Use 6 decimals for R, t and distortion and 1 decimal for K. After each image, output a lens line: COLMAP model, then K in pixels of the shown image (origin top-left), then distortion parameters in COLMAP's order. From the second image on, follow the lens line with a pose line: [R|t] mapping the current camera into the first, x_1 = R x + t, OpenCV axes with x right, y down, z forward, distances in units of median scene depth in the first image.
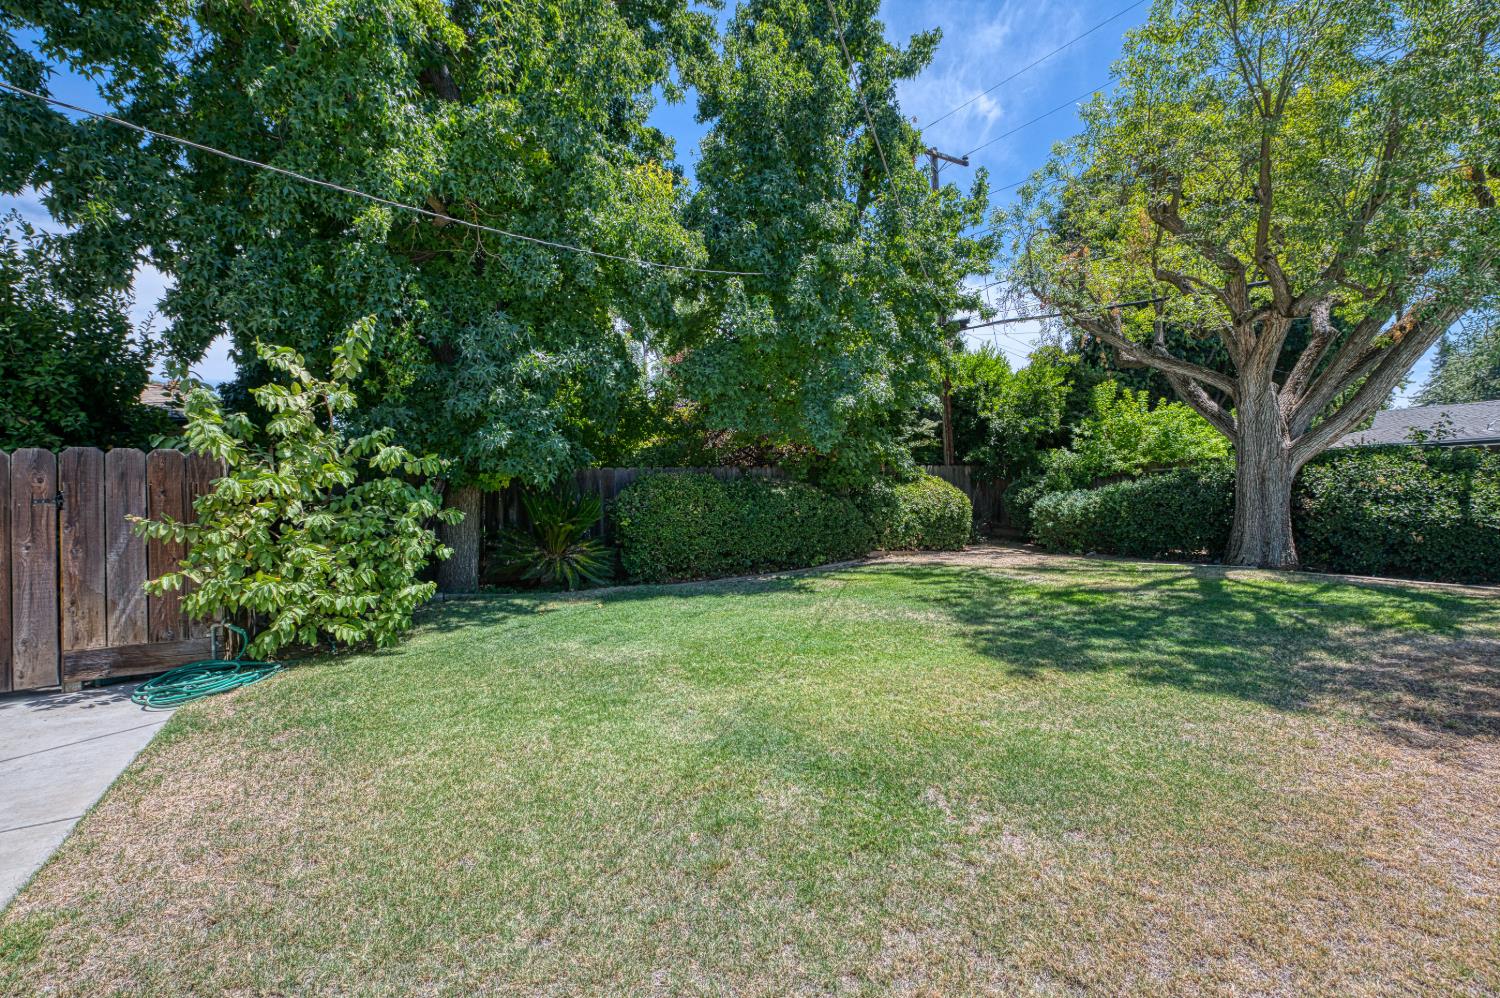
lens RADIAL K [[606.7, 0, 748.3], [0, 606.7, 489.7], [0, 0, 1]] dist [-0.017915, -0.000448]
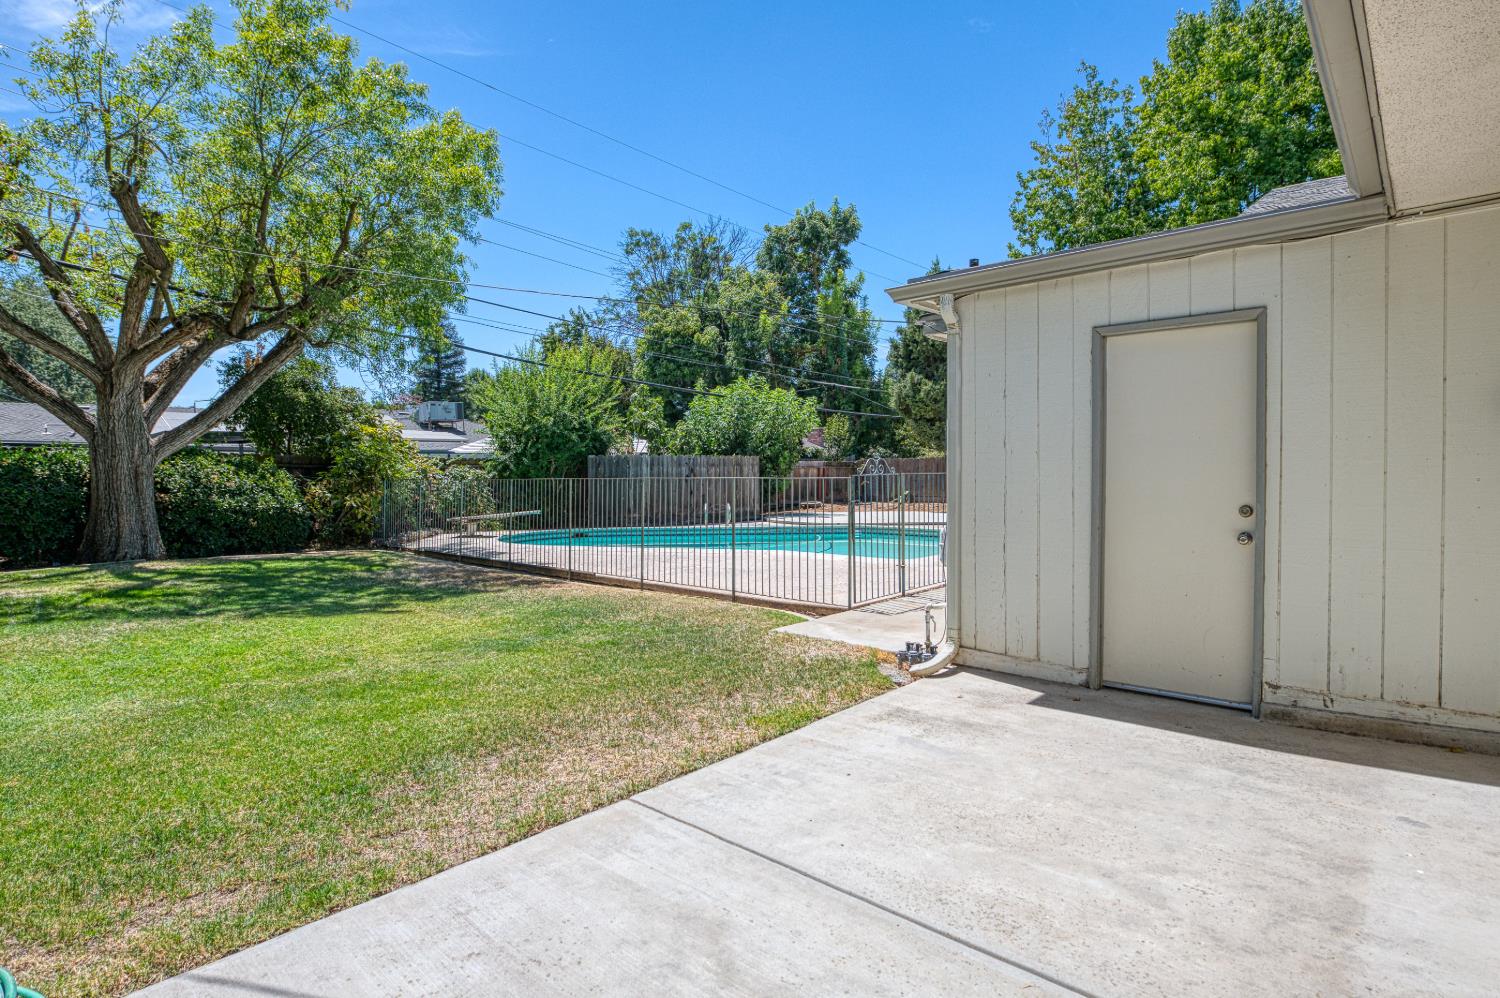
lens RADIAL K [[771.2, 0, 756.4], [0, 771.2, 495.5], [0, 0, 1]] dist [-0.001097, -0.000383]
pose [[-0.262241, 0.006267, 0.964982, -1.162480], [-0.000342, 0.999978, -0.006587, 0.046386], [-0.965002, -0.002057, -0.262233, 0.553418]]
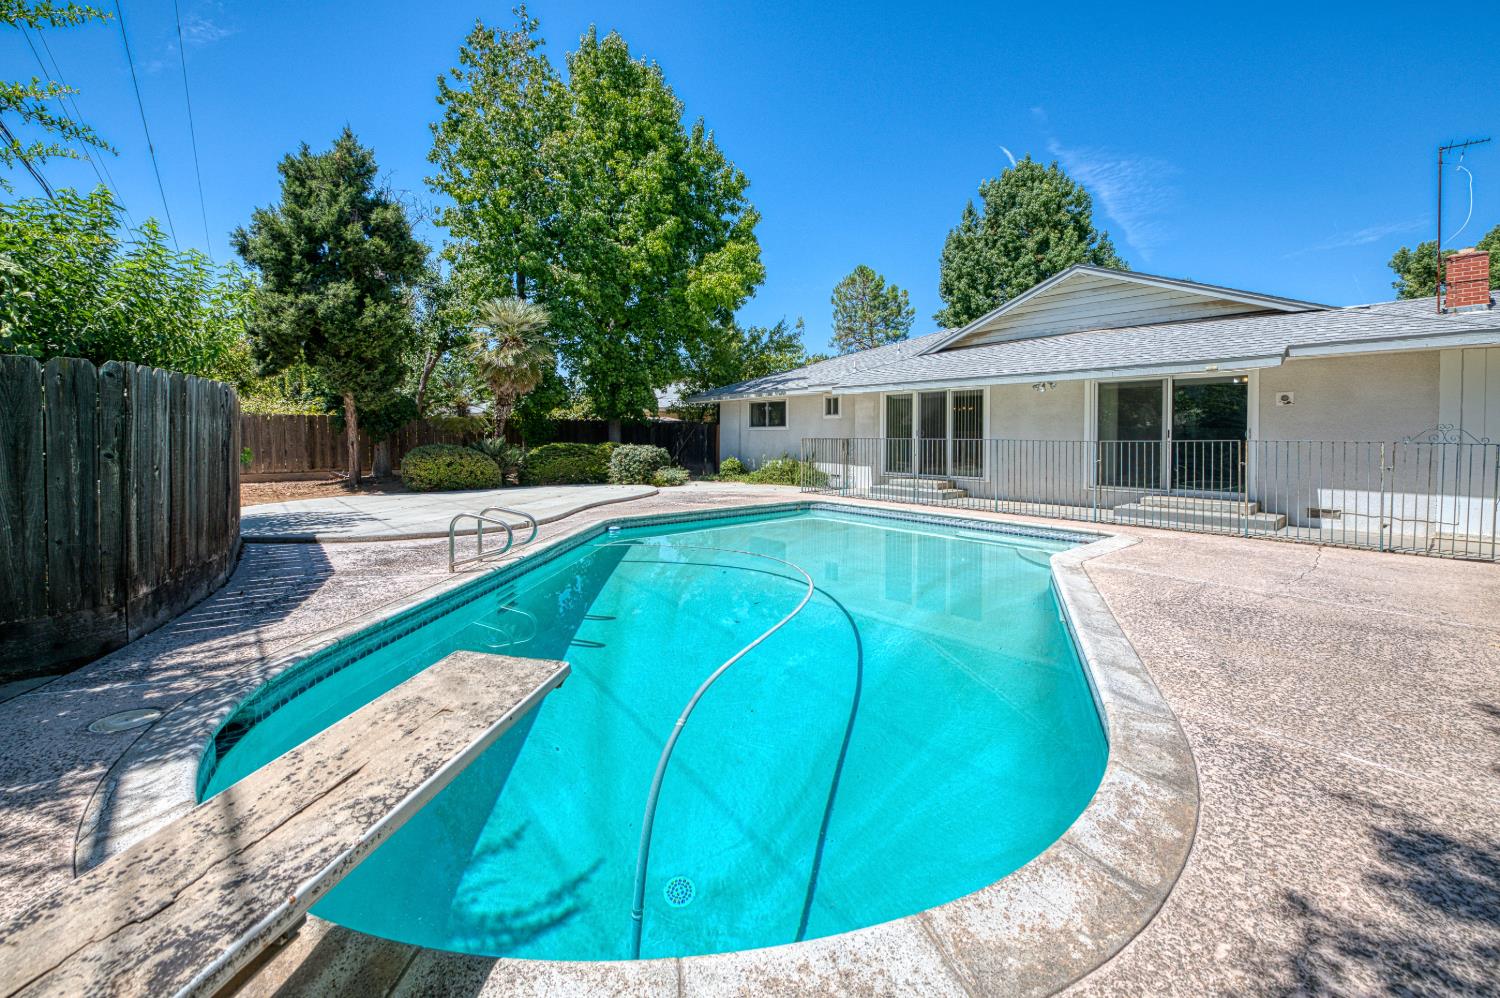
lens RADIAL K [[608.3, 0, 752.4], [0, 608.3, 451.3], [0, 0, 1]] dist [-0.015844, -0.000349]
pose [[-0.991524, 0.032235, -0.125858, 1.813774], [0.031013, 0.999451, 0.011652, -0.045262], [0.126164, 0.007650, -0.991980, 1.003872]]
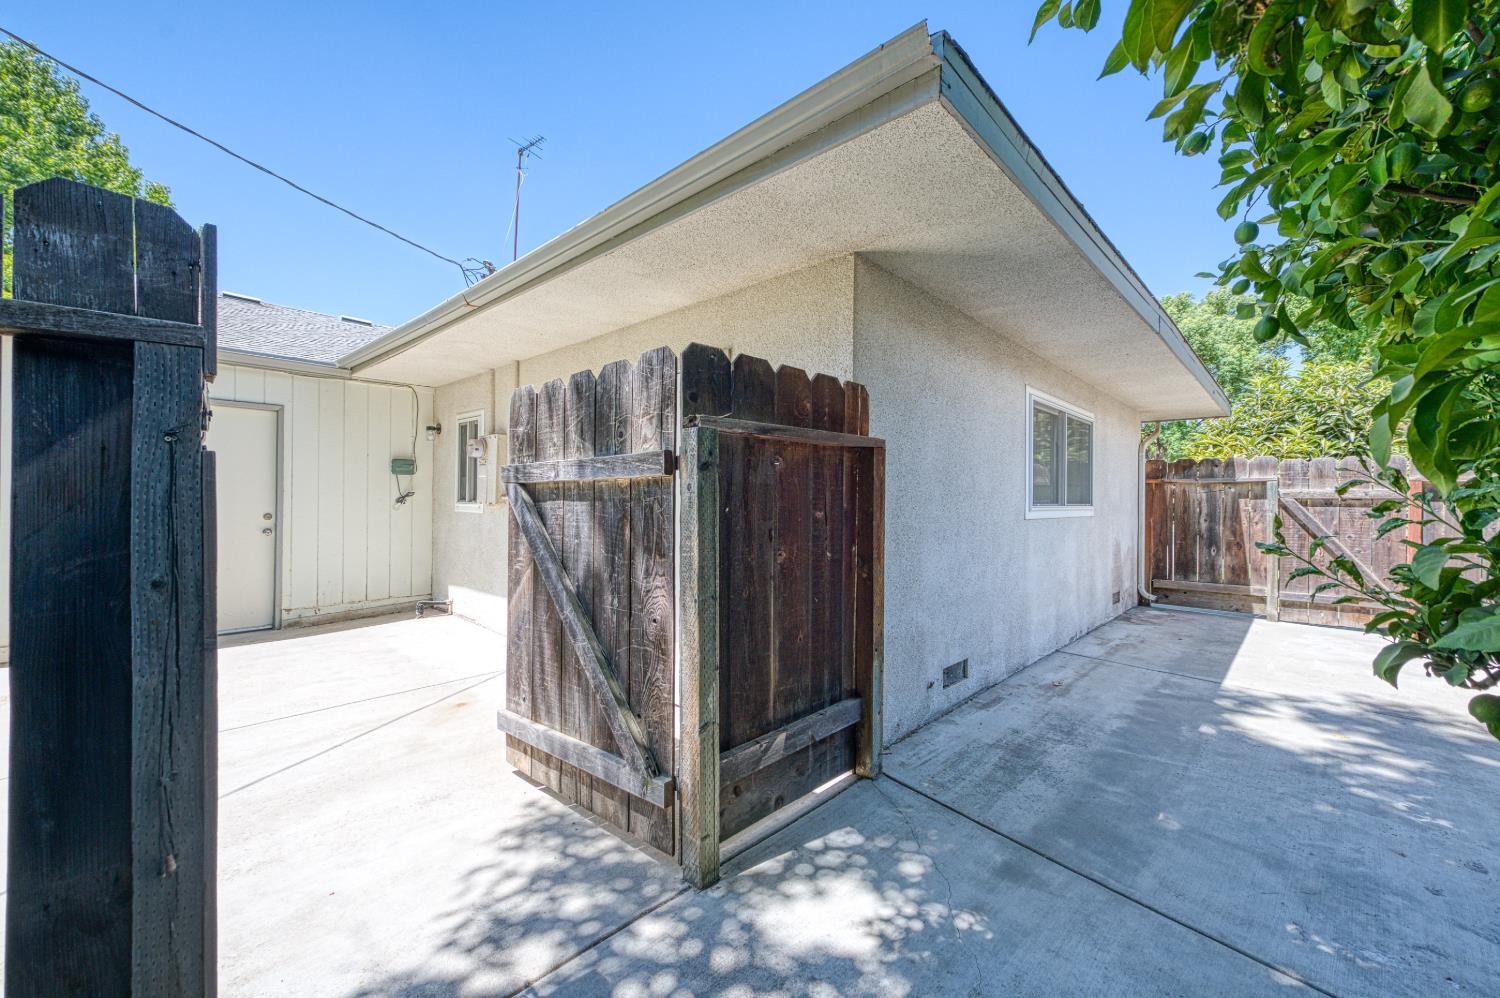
lens RADIAL K [[591.6, 0, 756.2], [0, 591.6, 496.2], [0, 0, 1]] dist [0.000652, -0.000020]
pose [[-0.971906, 0.022448, -0.234296, -1.145857], [0.025130, 0.999648, -0.008468, 0.051243], [0.234023, -0.014118, -0.972129, 1.117842]]
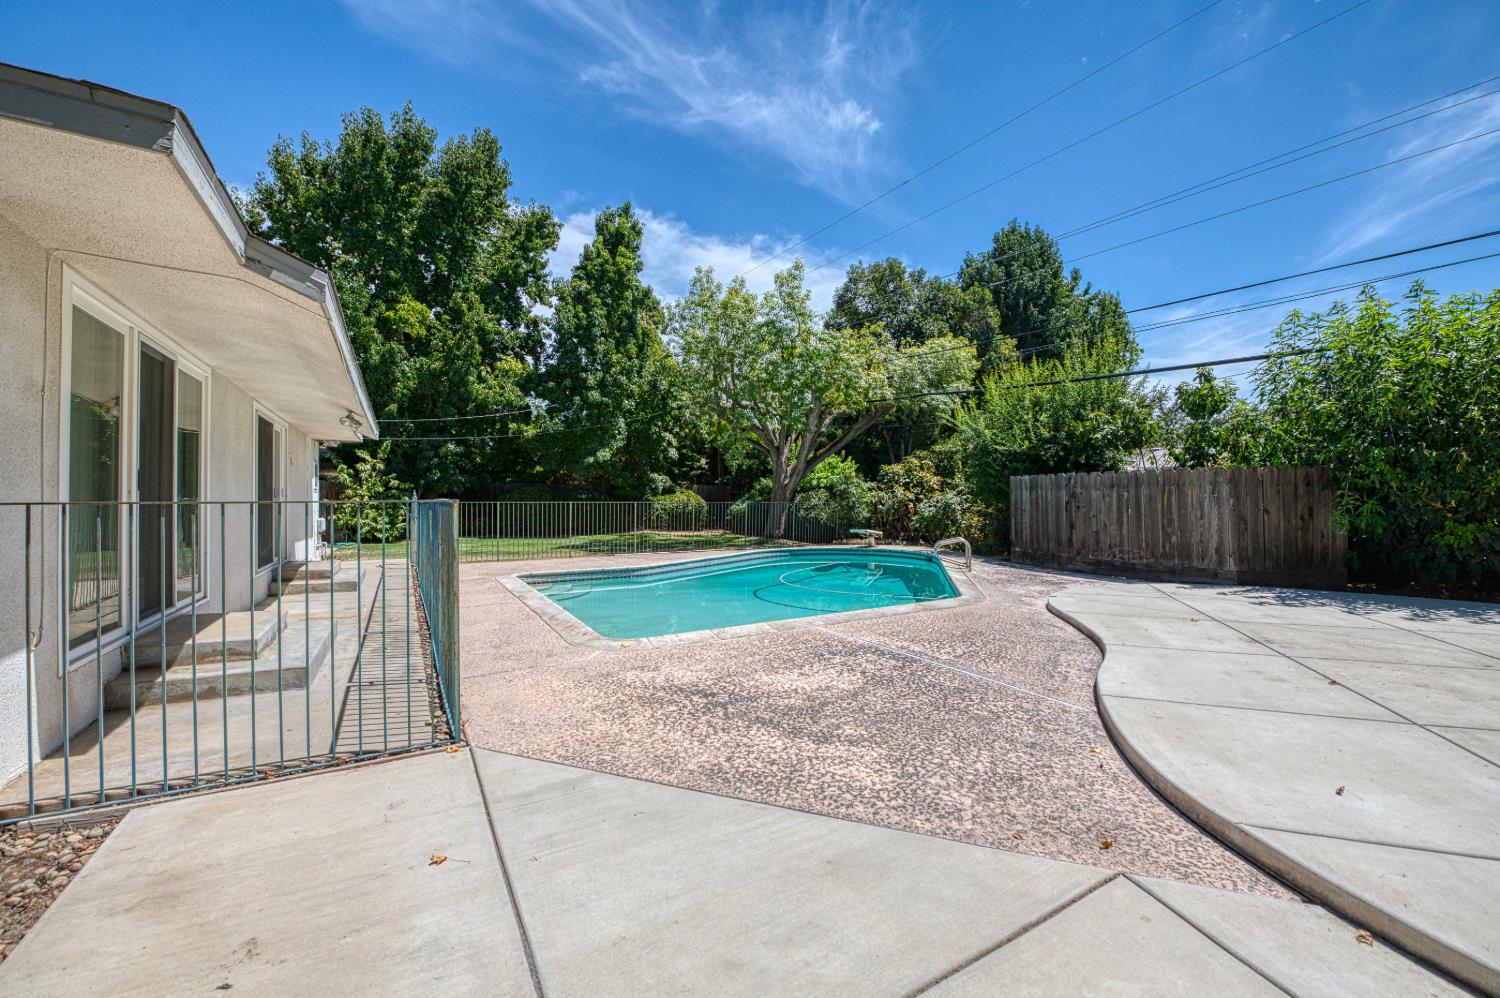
lens RADIAL K [[595.4, 0, 750.0], [0, 595.4, 499.0], [0, 0, 1]] dist [-0.023833, -0.000604]
pose [[0.998696, 0.032432, -0.039425, 1.508054], [-0.031889, 0.999389, 0.014338, -0.080687], [0.039866, -0.013062, 0.999120, -2.191974]]
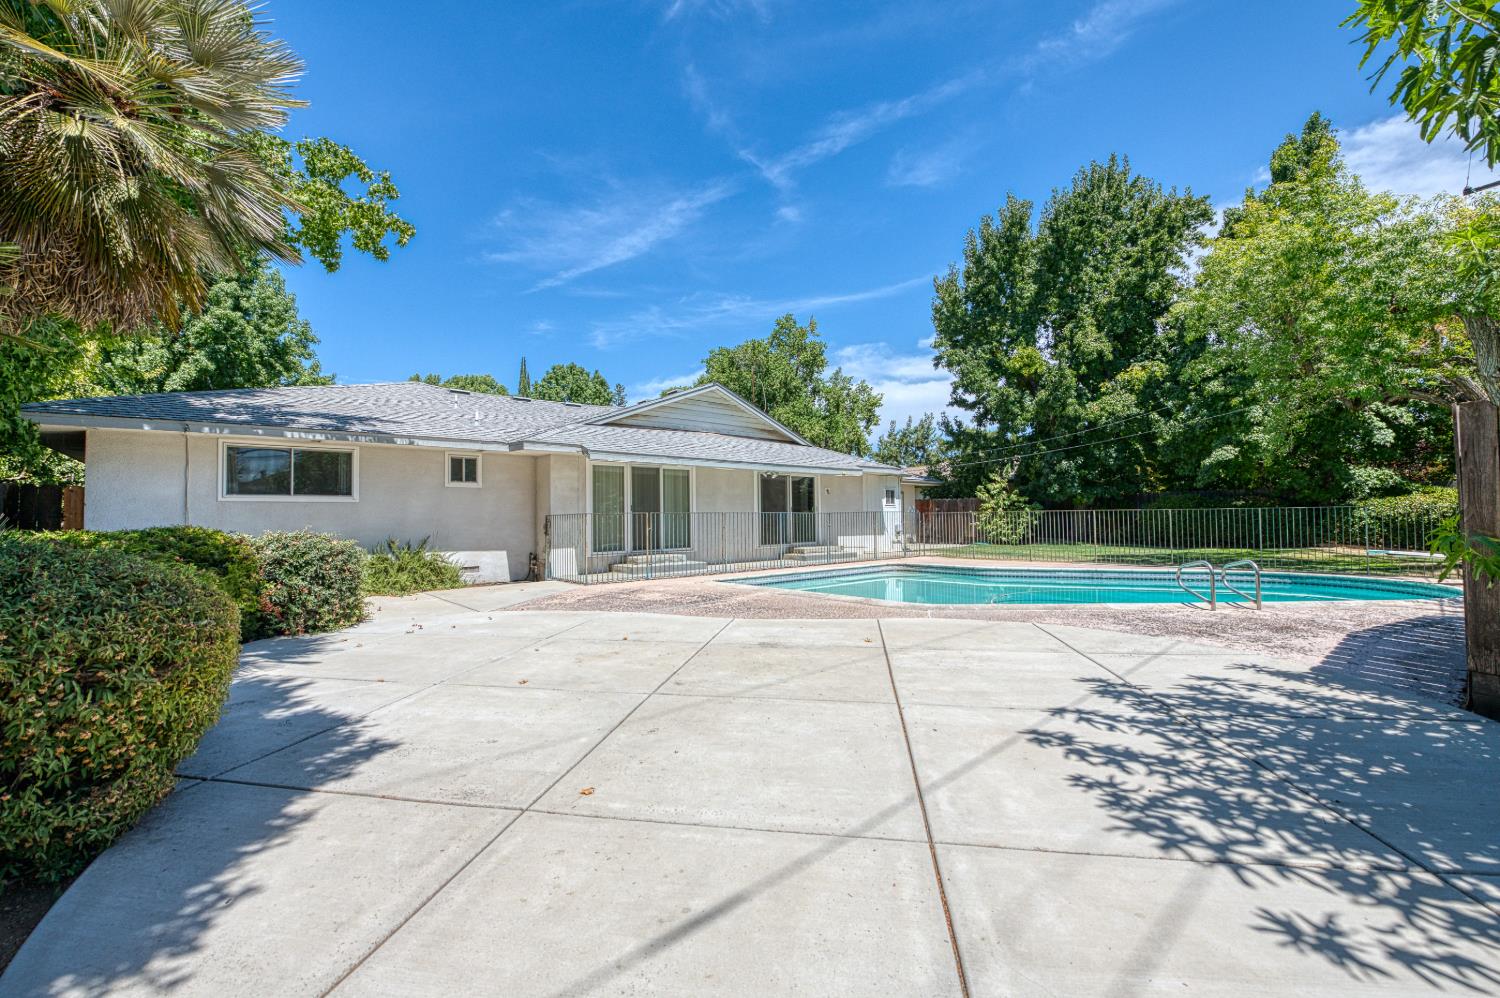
lens RADIAL K [[606.7, 0, 748.3], [0, 606.7, 489.7], [0, 0, 1]] dist [-0.017915, -0.000448]
pose [[0.130617, -0.014575, -0.991326, 3.339779], [0.024112, 0.999643, -0.011520, -0.106925], [0.991140, -0.022398, 0.130922, -1.367460]]
